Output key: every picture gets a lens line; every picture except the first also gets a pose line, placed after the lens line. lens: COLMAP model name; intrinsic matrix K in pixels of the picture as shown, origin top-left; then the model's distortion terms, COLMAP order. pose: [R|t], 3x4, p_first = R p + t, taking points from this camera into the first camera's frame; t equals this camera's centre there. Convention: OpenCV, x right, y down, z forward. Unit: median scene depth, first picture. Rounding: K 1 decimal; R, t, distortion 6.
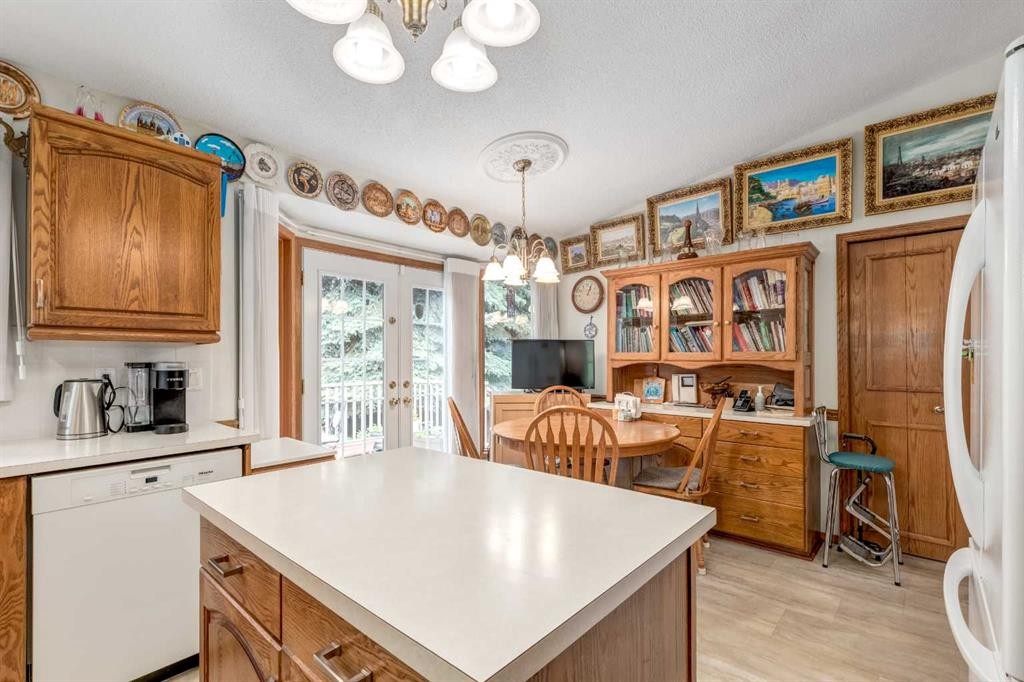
lens RADIAL K [[463.1, 0, 508.6], [0, 463.1, 350.4], [0, 0, 1]] dist [-0.008789, 0.000469]
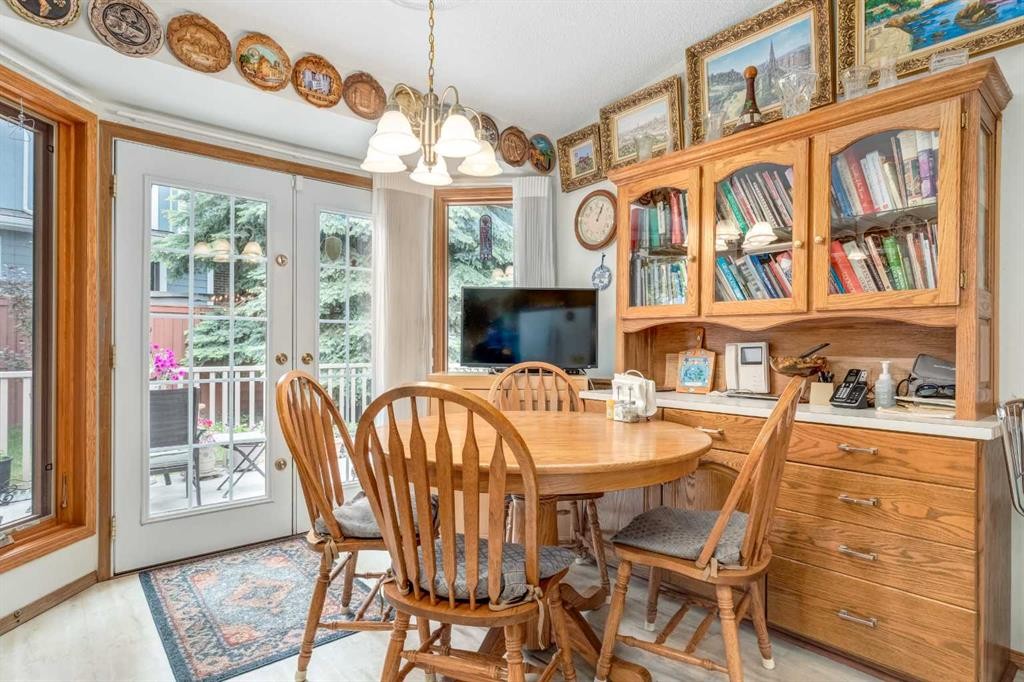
lens RADIAL K [[545.2, 0, 514.5], [0, 545.2, 340.8], [0, 0, 1]] dist [-0.010809, 0.001723]
pose [[0.991769, 0.004246, -0.127966, 0.199898], [-0.003739, 0.999984, 0.004203, 0.052569], [0.127982, -0.003690, 0.991770, 0.325155]]
